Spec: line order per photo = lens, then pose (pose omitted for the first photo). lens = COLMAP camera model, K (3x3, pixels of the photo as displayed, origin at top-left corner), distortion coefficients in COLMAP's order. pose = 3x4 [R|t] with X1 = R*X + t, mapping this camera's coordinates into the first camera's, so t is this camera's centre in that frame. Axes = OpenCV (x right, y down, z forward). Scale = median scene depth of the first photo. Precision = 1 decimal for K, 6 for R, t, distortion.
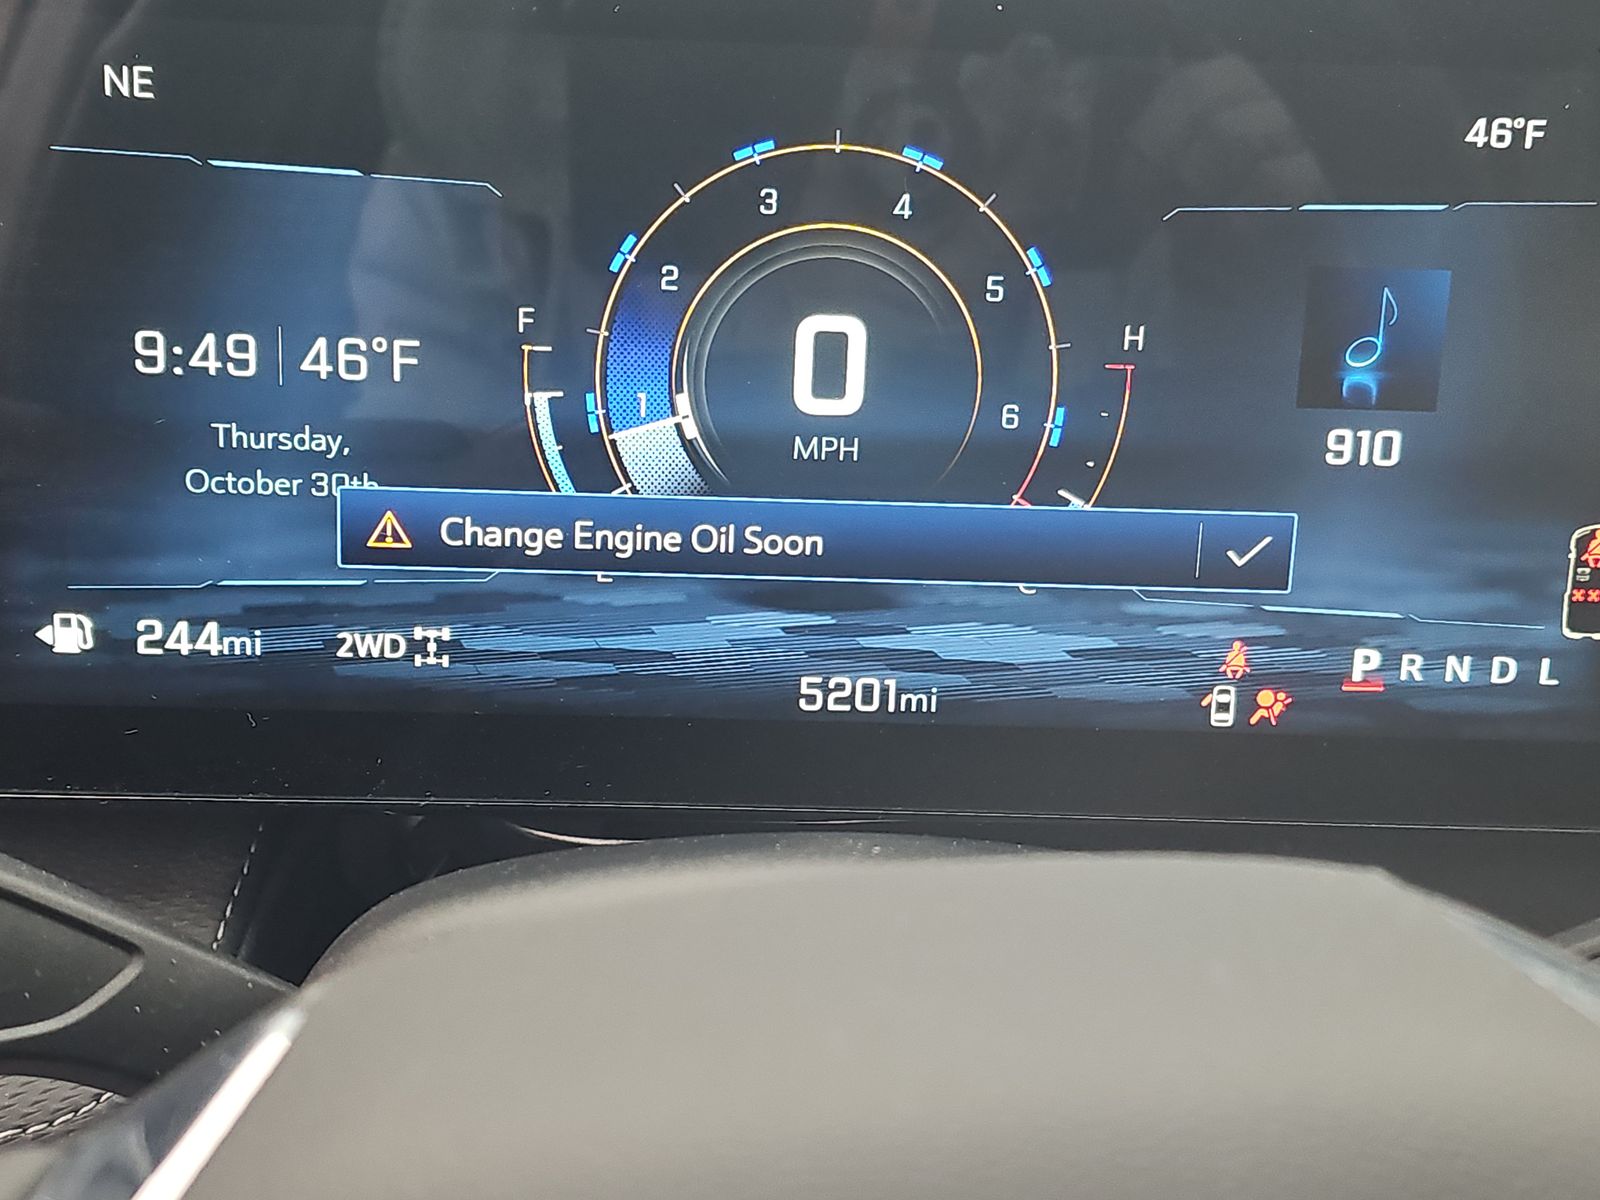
lens RADIAL K [[1064.7, 0, 794.8], [0, 1064.7, 602.0], [0, 0, 1]] dist [0.002643, -0.000007]
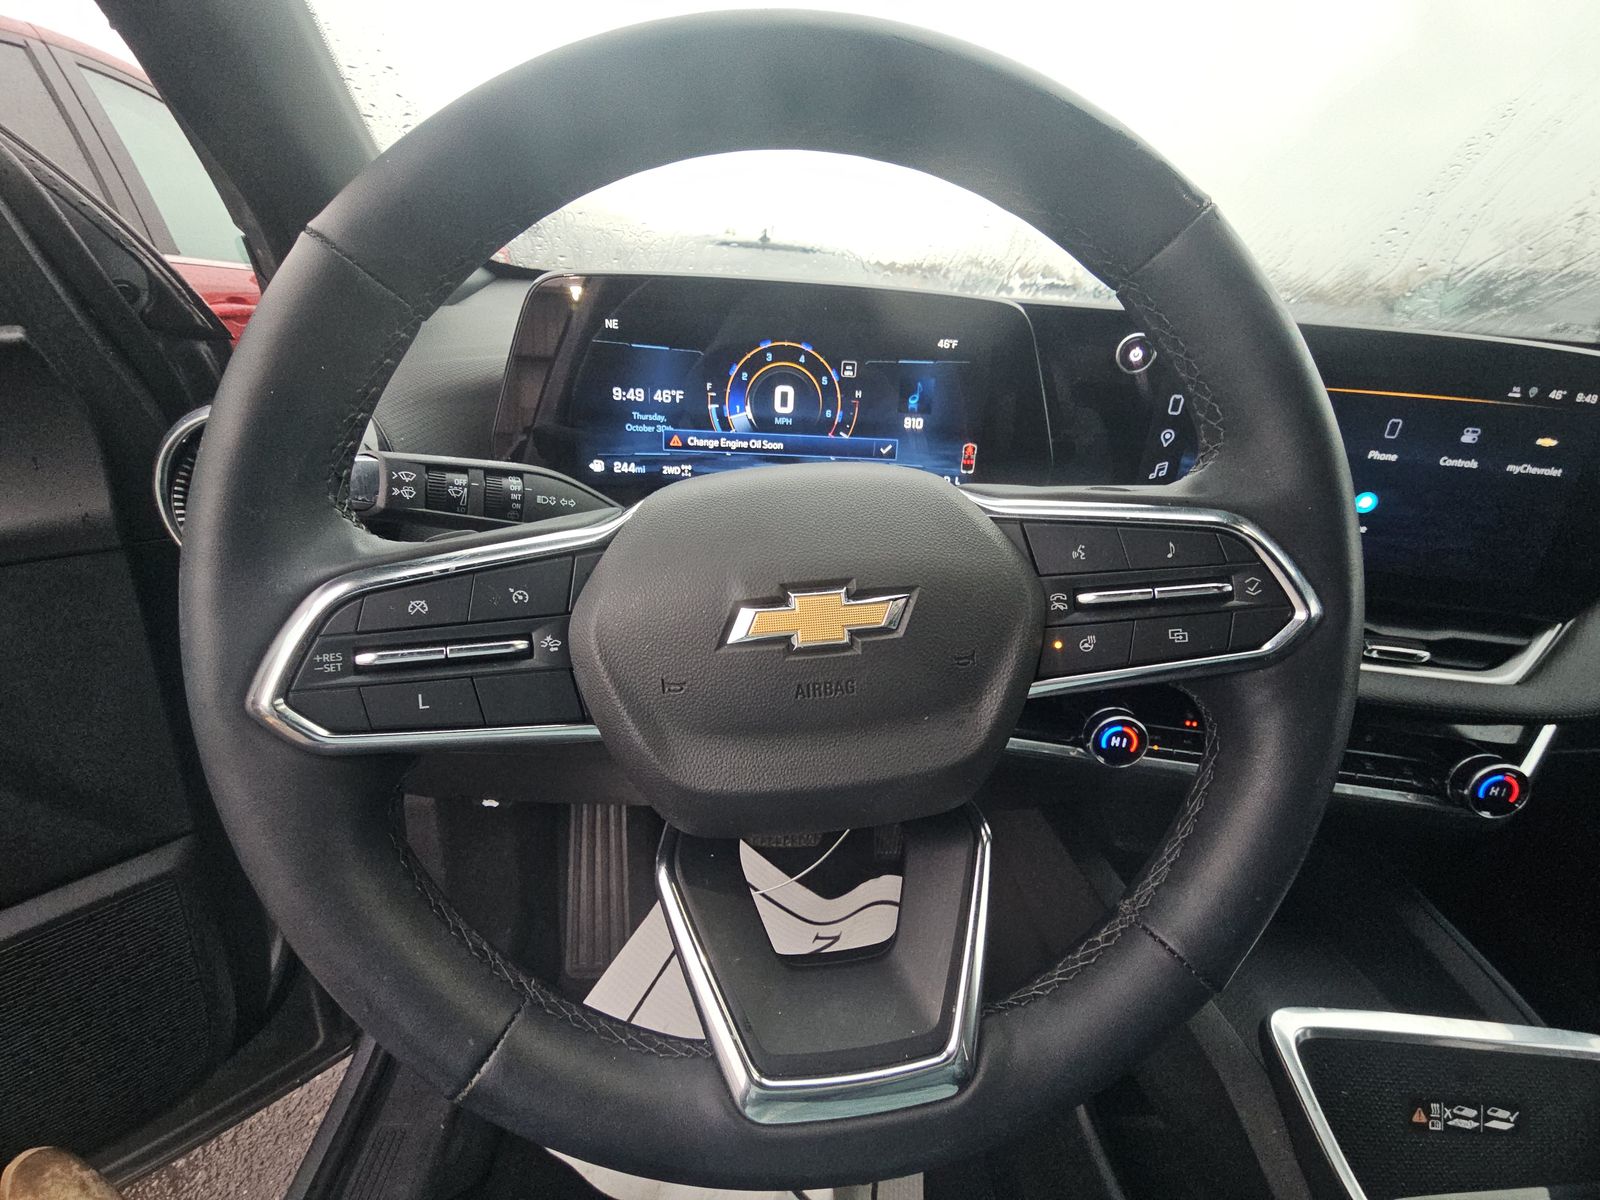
lens RADIAL K [[654.9, 0, 802.7], [0, 654.9, 609.4], [0, 0, 1]] dist [-0.007467, -0.001712]
pose [[0.983838, -0.032854, 0.176020, -0.360704], [0.005028, 0.987704, 0.156252, 0.173295], [-0.178989, -0.152841, 0.971907, -1.535758]]
